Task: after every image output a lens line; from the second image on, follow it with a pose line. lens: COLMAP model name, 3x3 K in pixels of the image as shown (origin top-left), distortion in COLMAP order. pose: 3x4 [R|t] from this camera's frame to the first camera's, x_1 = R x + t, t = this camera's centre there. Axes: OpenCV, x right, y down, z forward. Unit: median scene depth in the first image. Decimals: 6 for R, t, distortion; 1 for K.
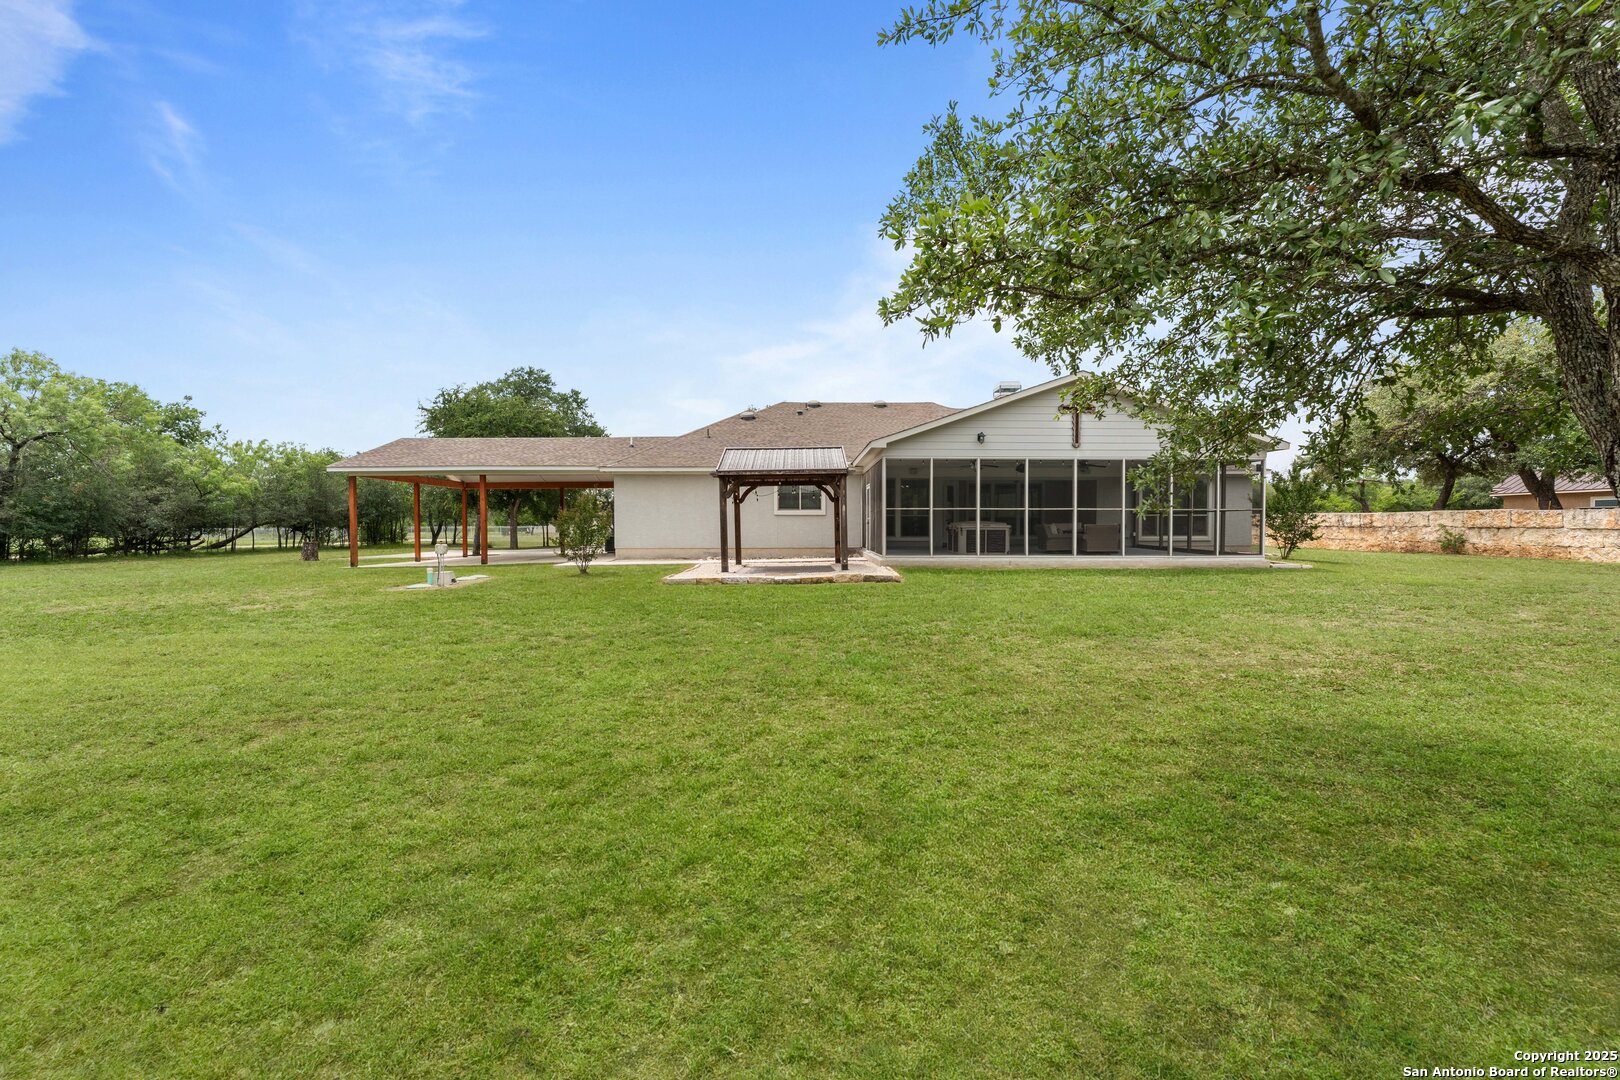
lens RADIAL K [[651.7, 0, 810.4], [0, 651.7, 539.4], [0, 0, 1]] dist [-0.003079, -0.001041]
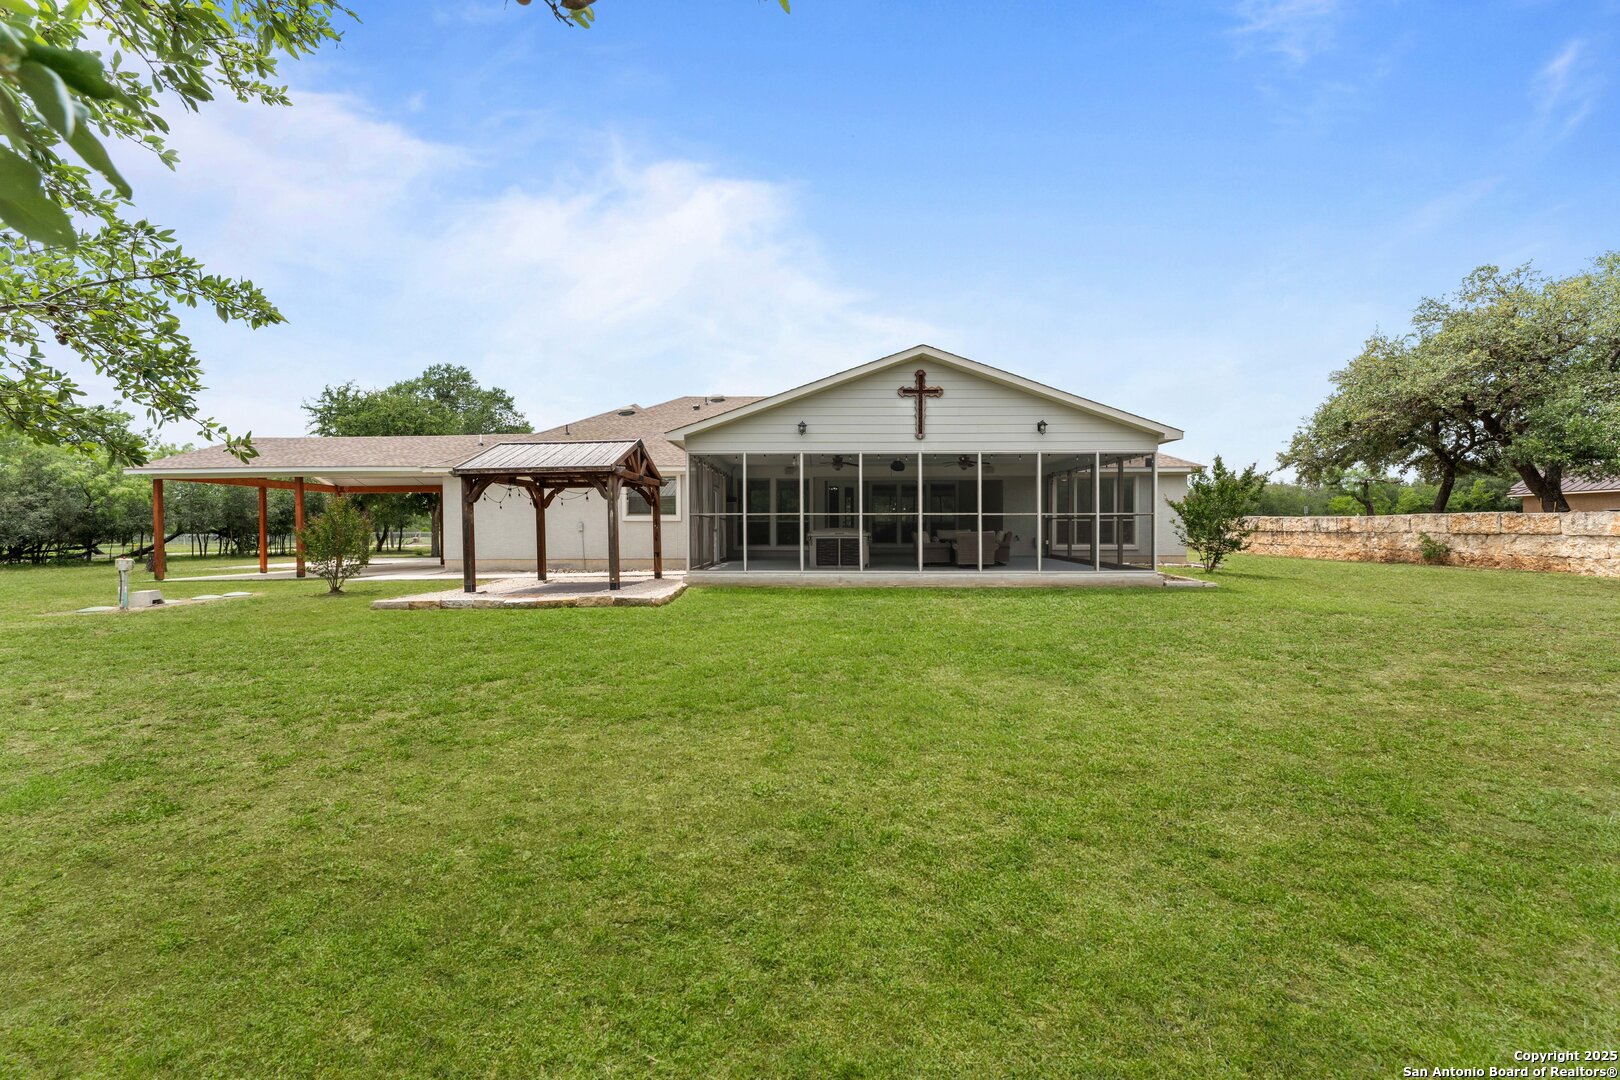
lens RADIAL K [[651.7, 0, 806.6], [0, 651.7, 536.4], [0, 0, 1]] dist [-0.003079, -0.001041]
pose [[0.999248, -0.001357, -0.038743, 0.207842], [0.000979, 0.999952, -0.009772, -0.007483], [0.038754, 0.009727, 0.999201, 0.123297]]
